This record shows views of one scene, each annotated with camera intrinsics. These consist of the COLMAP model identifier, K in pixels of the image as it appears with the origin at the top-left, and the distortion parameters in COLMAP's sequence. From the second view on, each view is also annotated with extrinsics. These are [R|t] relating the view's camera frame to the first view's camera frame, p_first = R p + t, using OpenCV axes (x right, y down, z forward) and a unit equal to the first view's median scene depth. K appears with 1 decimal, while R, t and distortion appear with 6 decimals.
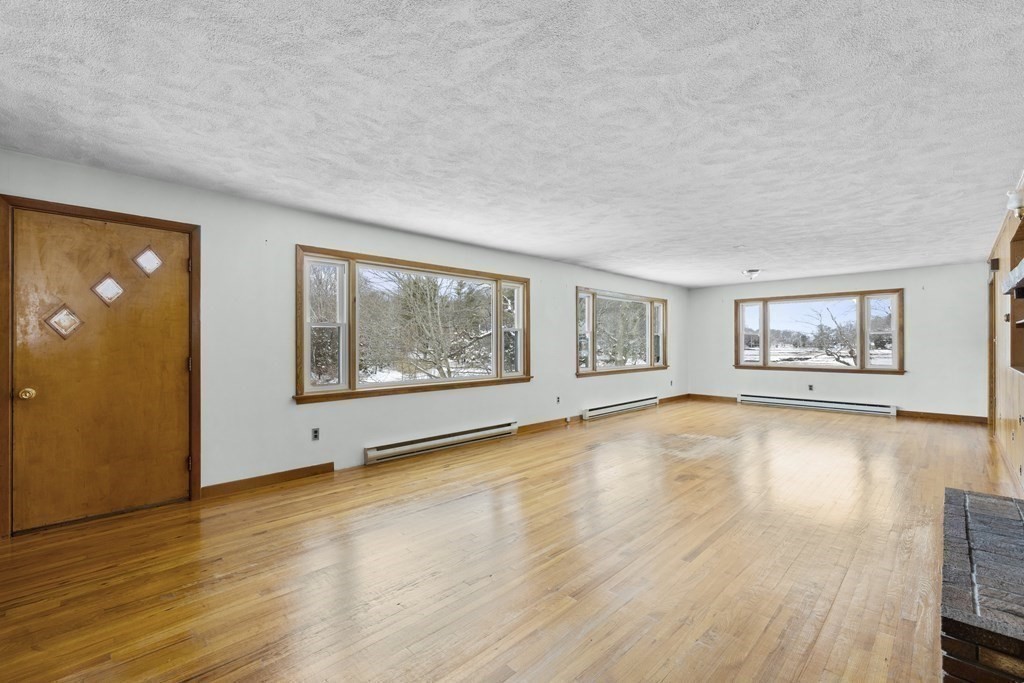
lens RADIAL K [[445.3, 0, 512.9], [0, 445.3, 340.9], [0, 0, 1]] dist [0.000676, 0.000204]
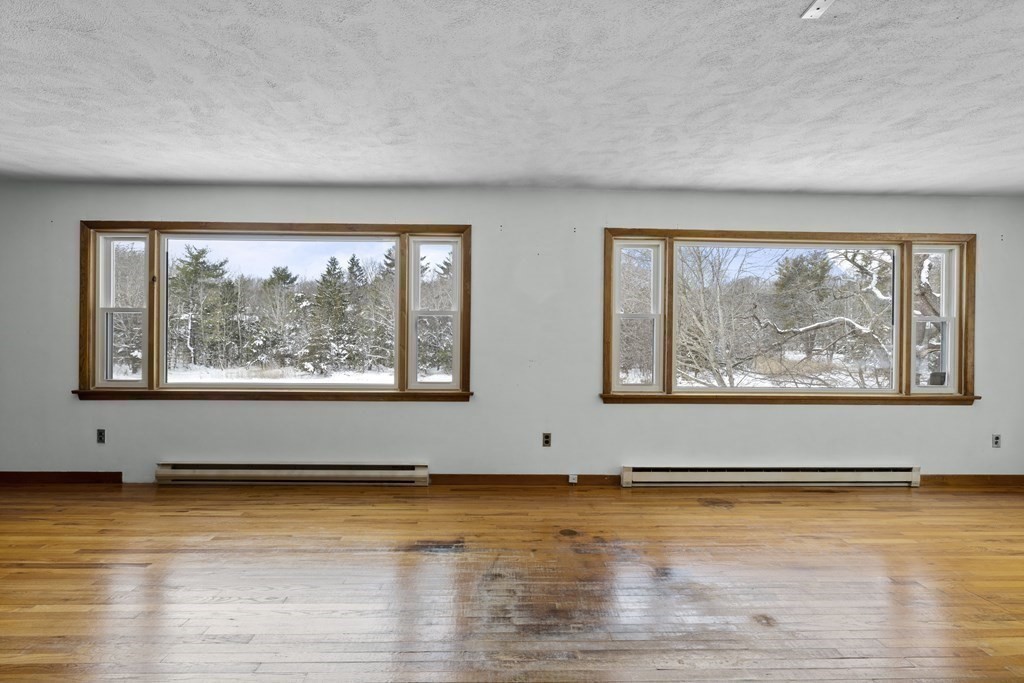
lens RADIAL K [[503.9, 0, 511.0], [0, 503.9, 337.6], [0, 0, 1]] dist [-0.004113, -0.000319]
pose [[0.717080, 0.008056, -0.696944, 0.454918], [-0.006126, 0.999967, 0.005257, 0.003746], [0.696963, 0.000500, 0.717106, 0.478595]]
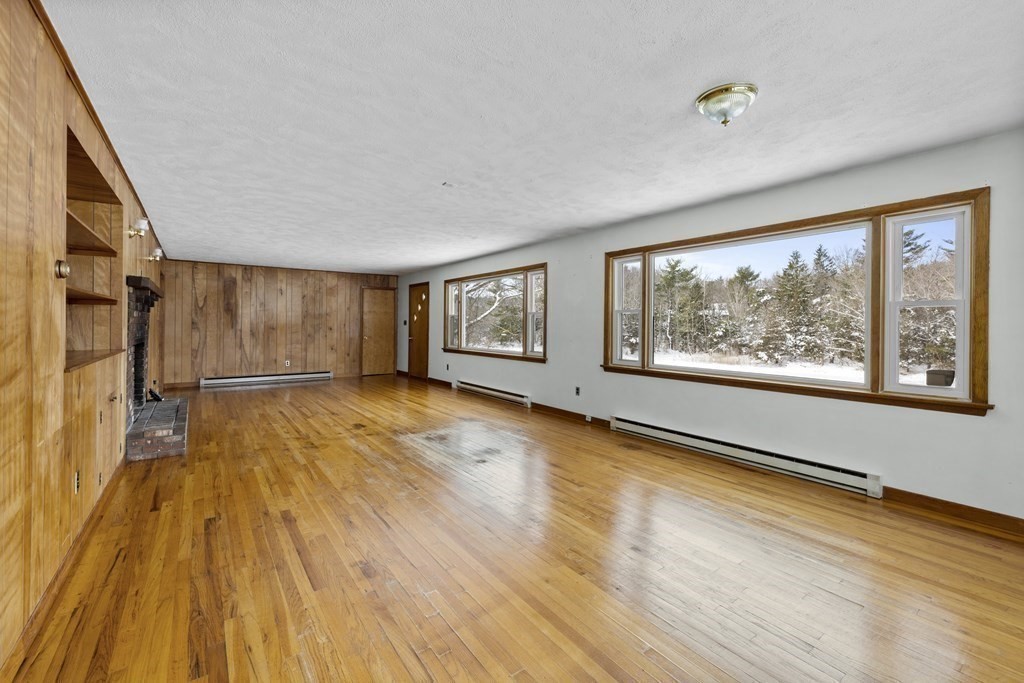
lens RADIAL K [[435.4, 0, 490.9], [0, 435.4, 324.3], [0, 0, 1]] dist [-0.000051, 0.000399]
pose [[-0.205144, -0.001841, -0.978730, 0.878512], [-0.001997, 0.999997, -0.001462, 0.003738], [0.978730, 0.001655, -0.205148, 0.917226]]
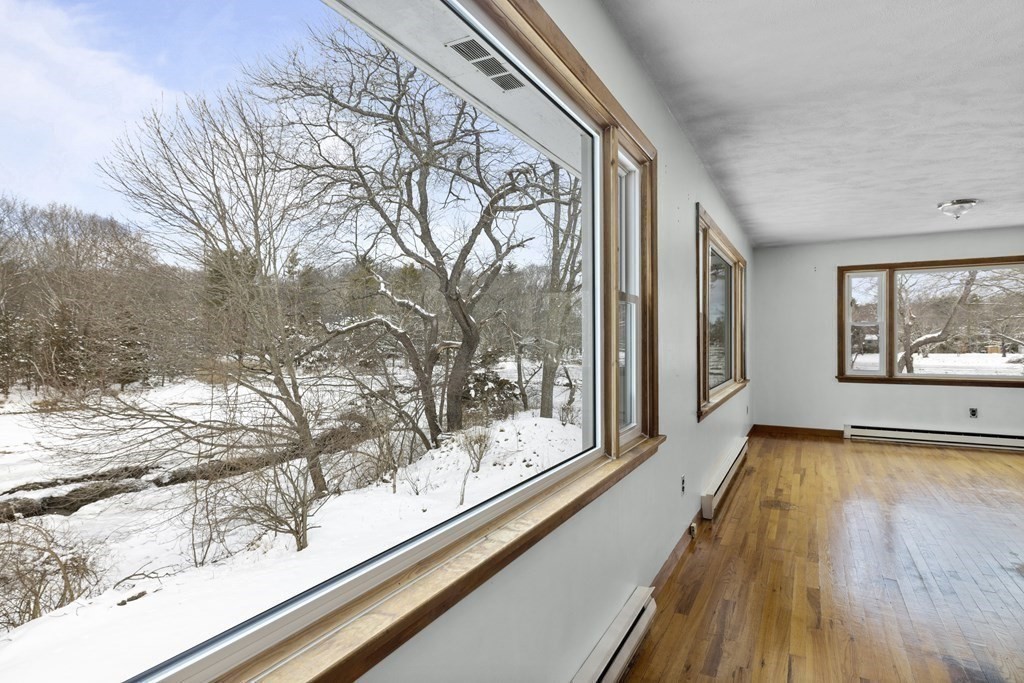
lens RADIAL K [[542.2, 0, 507.9], [0, 542.2, 341.3], [0, 0, 1]] dist [-0.013964, -0.000181]
pose [[0.964023, -0.001737, 0.265812, -0.152417], [-0.000262, 0.999972, 0.007485, 0.003093], [-0.265818, -0.007285, 0.963996, 0.535338]]
